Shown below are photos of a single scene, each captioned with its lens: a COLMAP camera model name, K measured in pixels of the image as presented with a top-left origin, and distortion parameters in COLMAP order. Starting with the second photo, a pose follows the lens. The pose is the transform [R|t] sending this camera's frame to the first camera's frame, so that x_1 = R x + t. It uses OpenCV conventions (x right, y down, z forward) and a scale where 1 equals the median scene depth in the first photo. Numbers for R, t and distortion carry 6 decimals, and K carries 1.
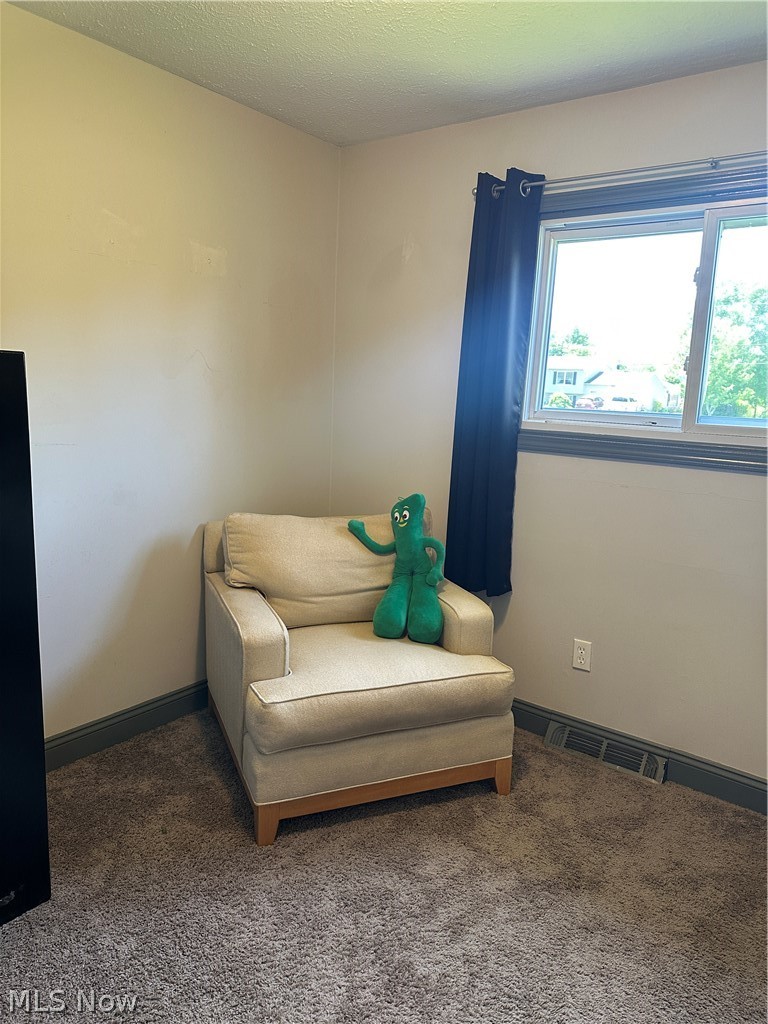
lens RADIAL K [[718.4, 0, 384.0], [0, 718.4, 512.0], [0, 0, 1]] dist [0.103713, -0.150263]
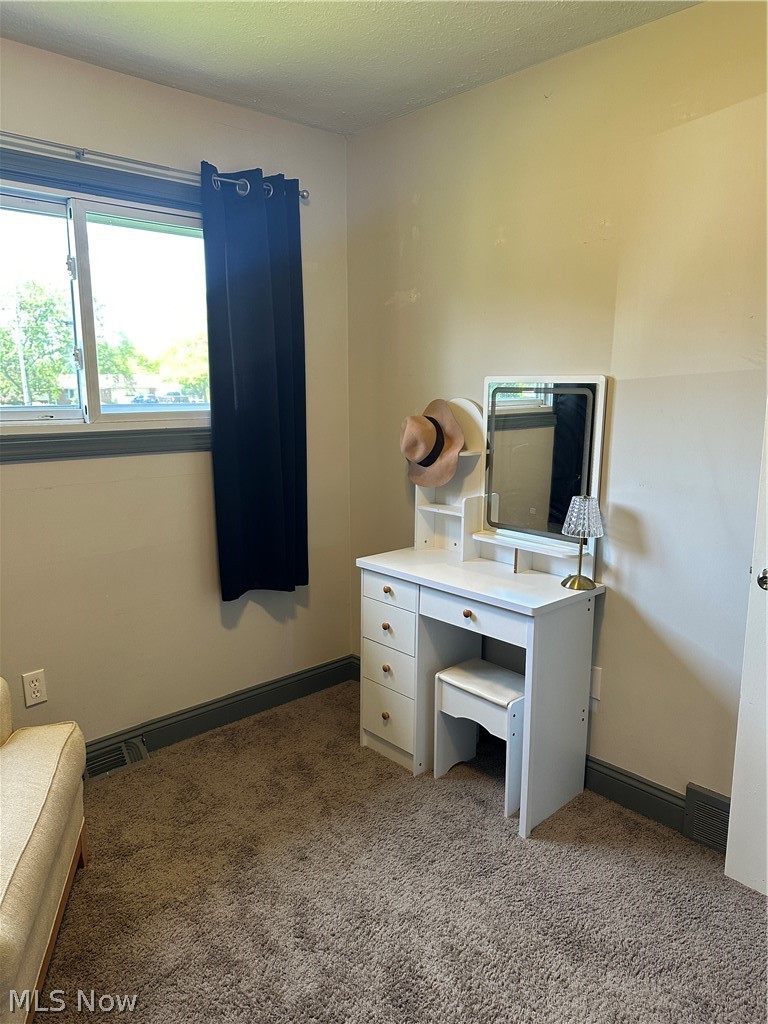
lens RADIAL K [[718.4, 0, 384.0], [0, 718.4, 512.0], [0, 0, 1]] dist [0.103713, -0.150263]
pose [[0.160562, -0.215938, 0.963115, -0.547759], [0.186248, 0.964874, 0.185283, -0.108952], [-0.969294, 0.149629, 0.195140, 0.466779]]
